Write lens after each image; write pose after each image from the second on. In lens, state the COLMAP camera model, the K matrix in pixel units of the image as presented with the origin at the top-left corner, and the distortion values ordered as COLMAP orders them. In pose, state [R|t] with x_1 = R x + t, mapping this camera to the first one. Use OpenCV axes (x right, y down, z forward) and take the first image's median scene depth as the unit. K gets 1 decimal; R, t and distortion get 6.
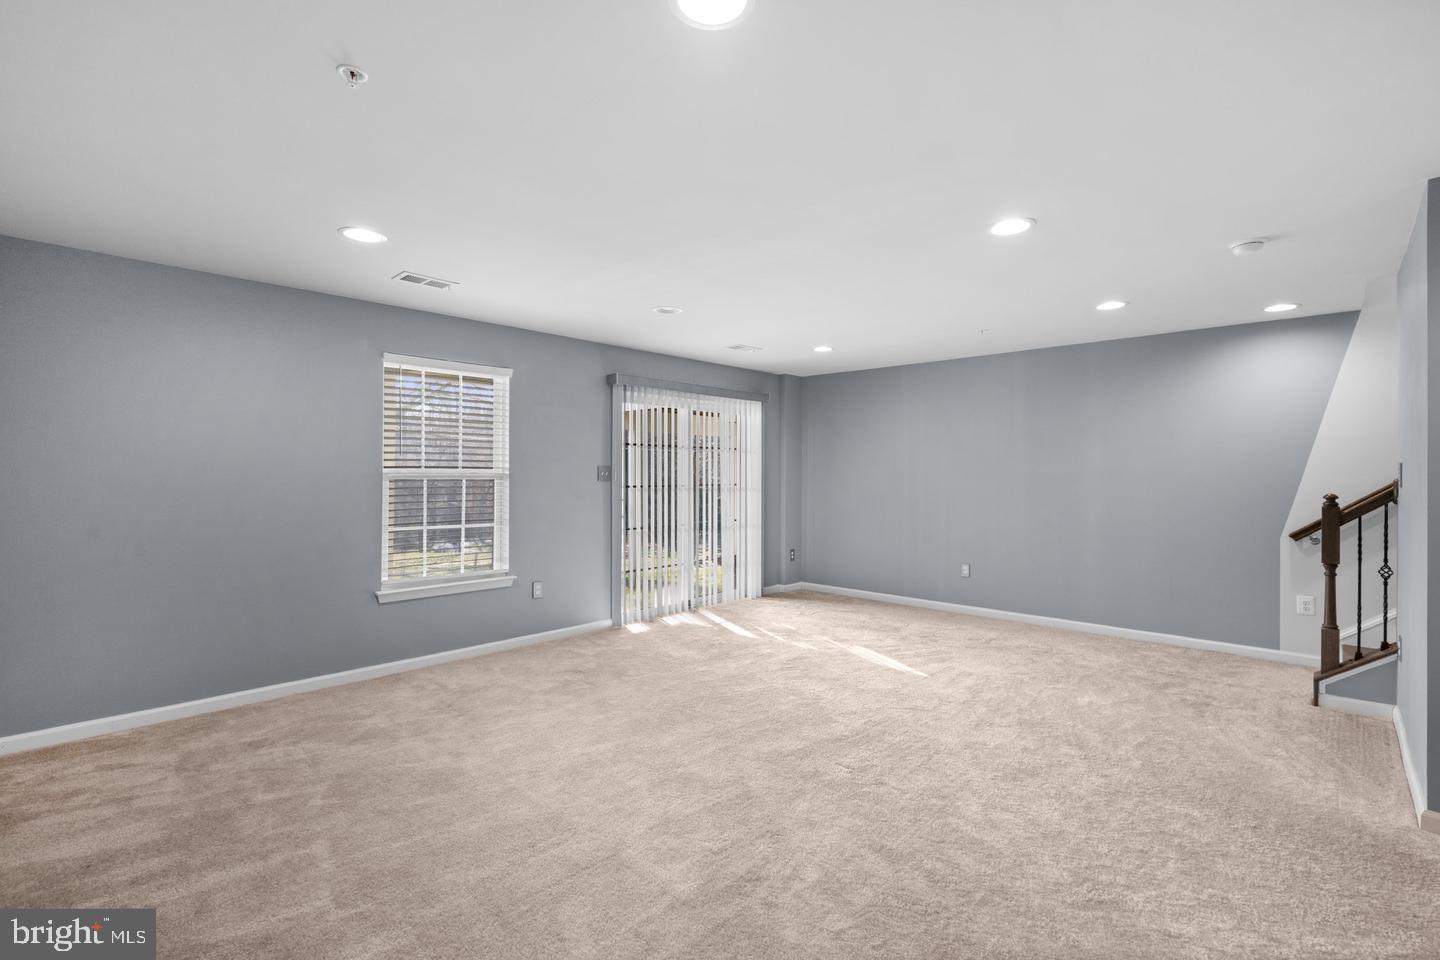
lens RADIAL K [[652.5, 0, 717.9], [0, 652.5, 473.7], [0, 0, 1]] dist [-0.006008, 0.002263]
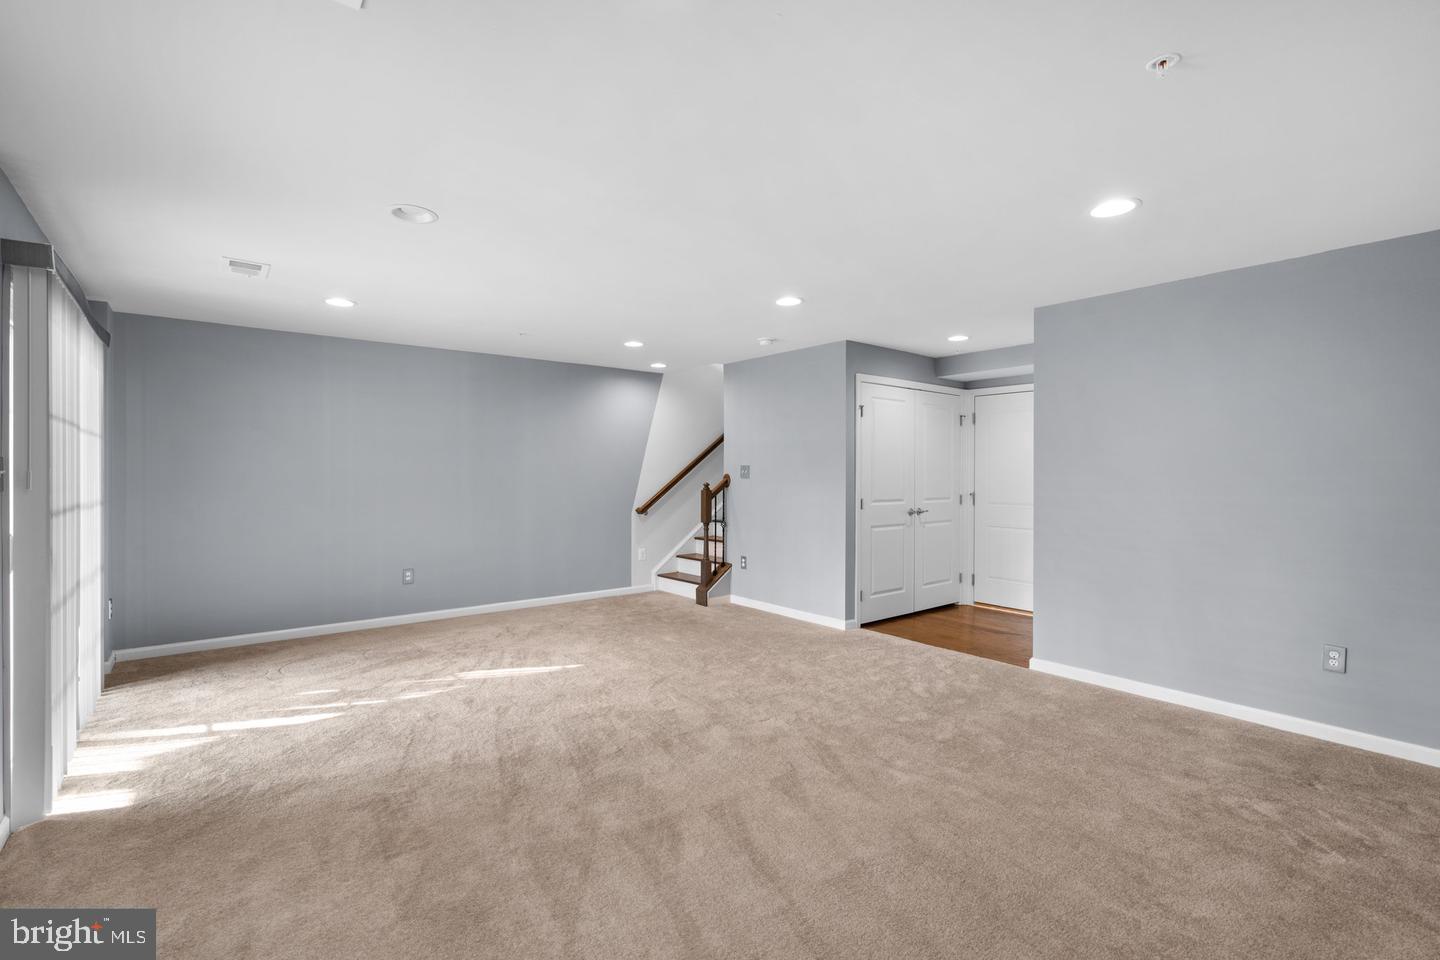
lens RADIAL K [[652.5, 0, 717.8], [0, 652.5, 477.4], [0, 0, 1]] dist [-0.006008, 0.002263]
pose [[0.141169, -0.010561, 0.989929, -0.638275], [0.000580, 0.999944, 0.010585, -0.000946], [-0.989985, -0.000920, 0.141167, 0.599532]]
